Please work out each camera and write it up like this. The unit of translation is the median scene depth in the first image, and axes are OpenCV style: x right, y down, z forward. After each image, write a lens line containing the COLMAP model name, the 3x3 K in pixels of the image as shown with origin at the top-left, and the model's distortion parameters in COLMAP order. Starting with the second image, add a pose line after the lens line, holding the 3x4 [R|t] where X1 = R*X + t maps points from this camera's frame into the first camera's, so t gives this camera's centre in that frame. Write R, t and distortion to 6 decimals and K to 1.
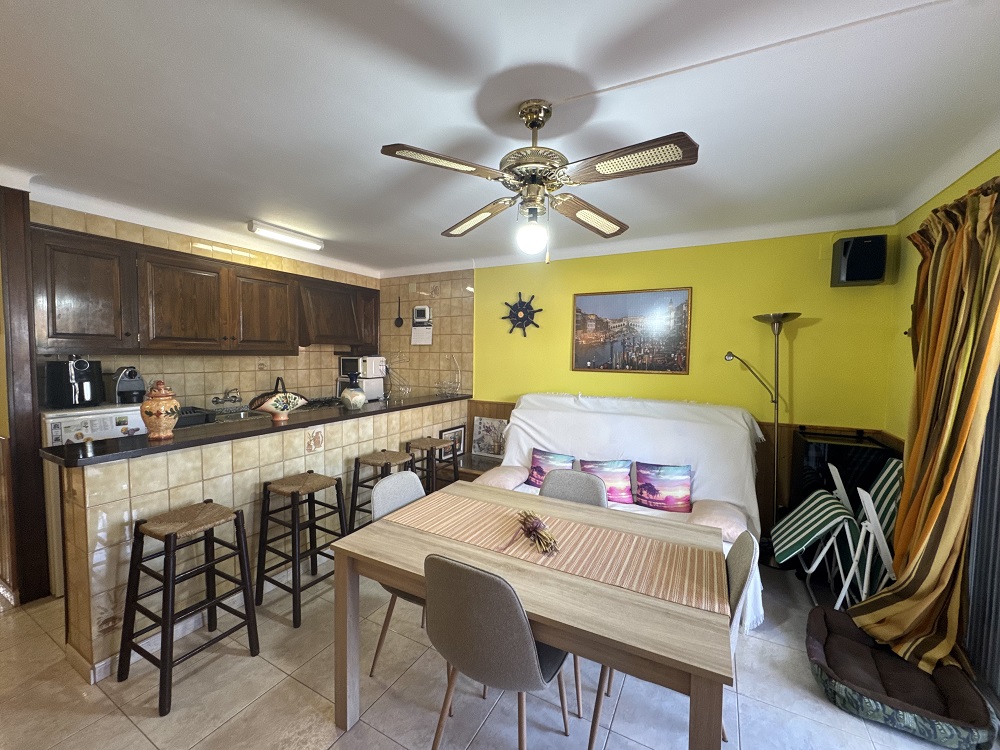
lens RADIAL K [[399.4, 0, 500.7], [0, 399.4, 374.8], [0, 0, 1]] dist [-0.002352, 0.000293]
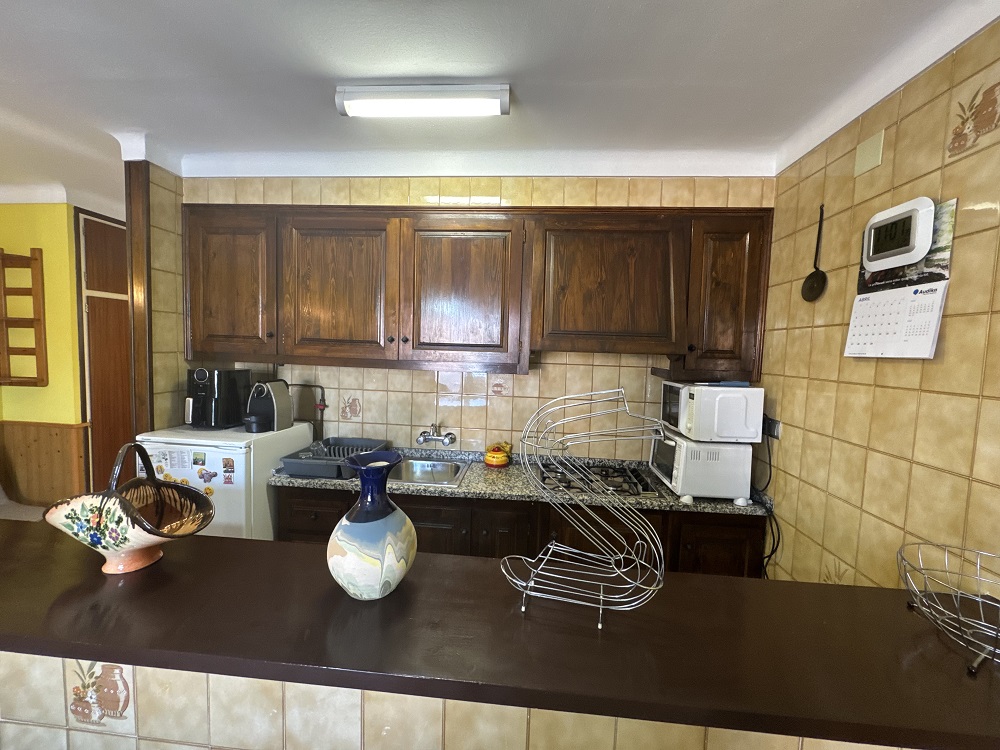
lens RADIAL K [[399.4, 0, 500.7], [0, 399.4, 374.8], [0, 0, 1]] dist [-0.002352, 0.000293]
pose [[0.405387, 0.065158, -0.911820, -0.090612], [-0.078091, 0.996279, 0.036475, -0.079092], [0.910804, 0.056418, 0.408966, 0.970452]]
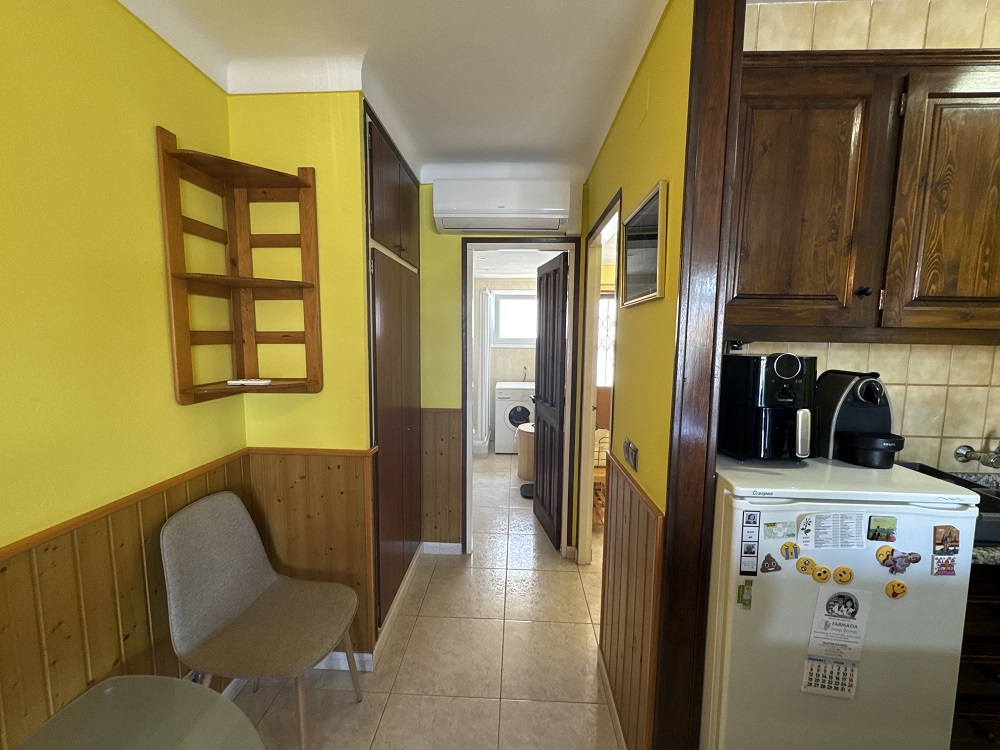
lens RADIAL K [[397.5, 0, 500.0], [0, 397.5, 375.0], [0, 0, 1]] dist [-0.000274, 0.000257]
pose [[0.441337, 0.080234, -0.893747, -0.649839], [-0.053519, 0.996575, 0.063037, -0.020575], [0.895744, 0.020012, 0.444119, 0.436063]]
